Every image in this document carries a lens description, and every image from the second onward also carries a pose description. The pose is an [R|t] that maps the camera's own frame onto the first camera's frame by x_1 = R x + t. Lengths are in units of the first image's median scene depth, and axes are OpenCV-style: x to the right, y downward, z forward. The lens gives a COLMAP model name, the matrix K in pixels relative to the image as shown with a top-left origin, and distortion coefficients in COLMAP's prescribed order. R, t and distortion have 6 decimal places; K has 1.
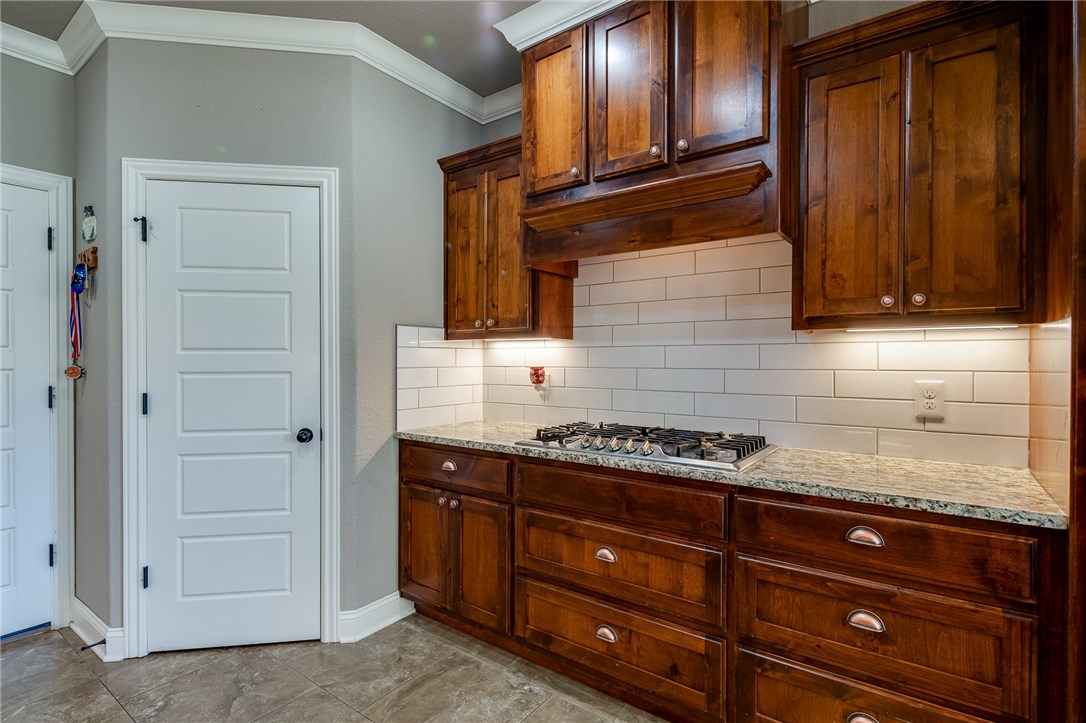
lens RADIAL K [[529.0, 0, 535.2], [0, 529.0, 359.8], [0, 0, 1]] dist [0.013042, -0.007313]
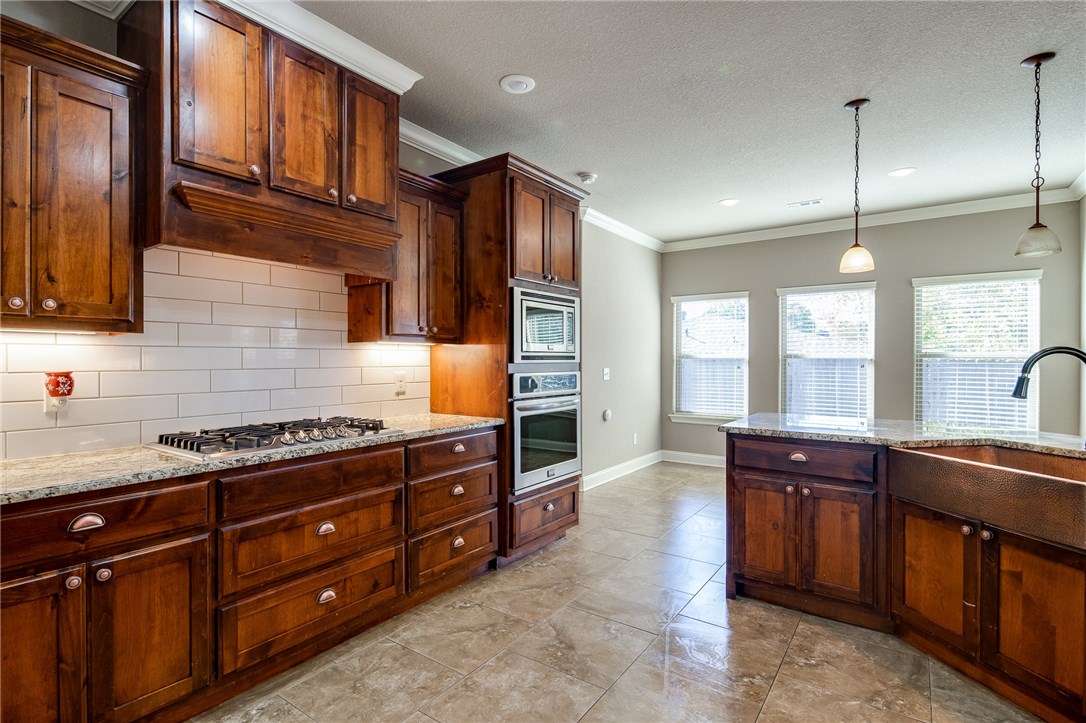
lens RADIAL K [[529.0, 0, 531.6], [0, 529.0, 362.4], [0, 0, 1]] dist [0.013042, -0.007313]
pose [[-0.022777, -0.005127, 0.999727, -0.860320], [0.003825, 0.999979, 0.005215, -0.000924], [-0.999733, 0.003943, -0.022757, 0.475584]]
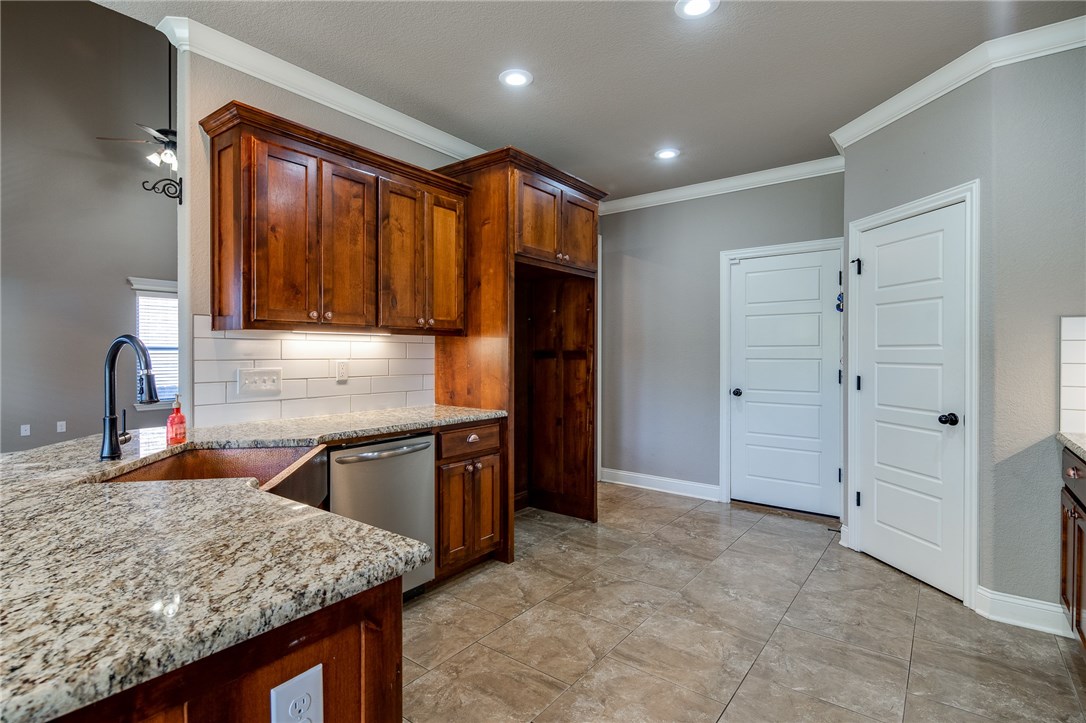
lens RADIAL K [[529.0, 0, 520.6], [0, 529.0, 353.1], [0, 0, 1]] dist [0.013042, -0.007313]
pose [[-0.035406, 0.002125, -0.999371, 0.784103], [-0.005009, 0.999985, 0.002304, -0.000125], [0.999360, 0.005087, -0.035394, 0.100573]]
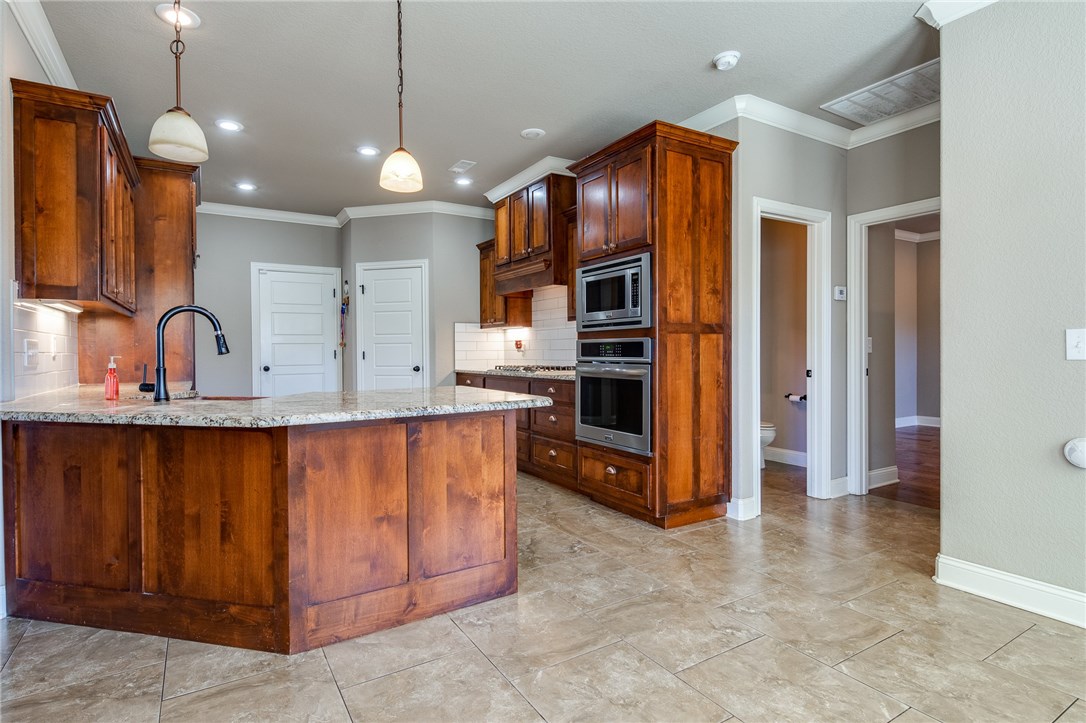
lens RADIAL K [[547.3, 0, 542.6], [0, 547.3, 355.1], [0, 0, 1]] dist [-0.004072, -0.000737]
pose [[0.932271, -0.005911, -0.361712, 1.059445], [0.008241, 0.999954, 0.004900, 0.073710], [0.361666, -0.007549, 0.932277, -1.191719]]
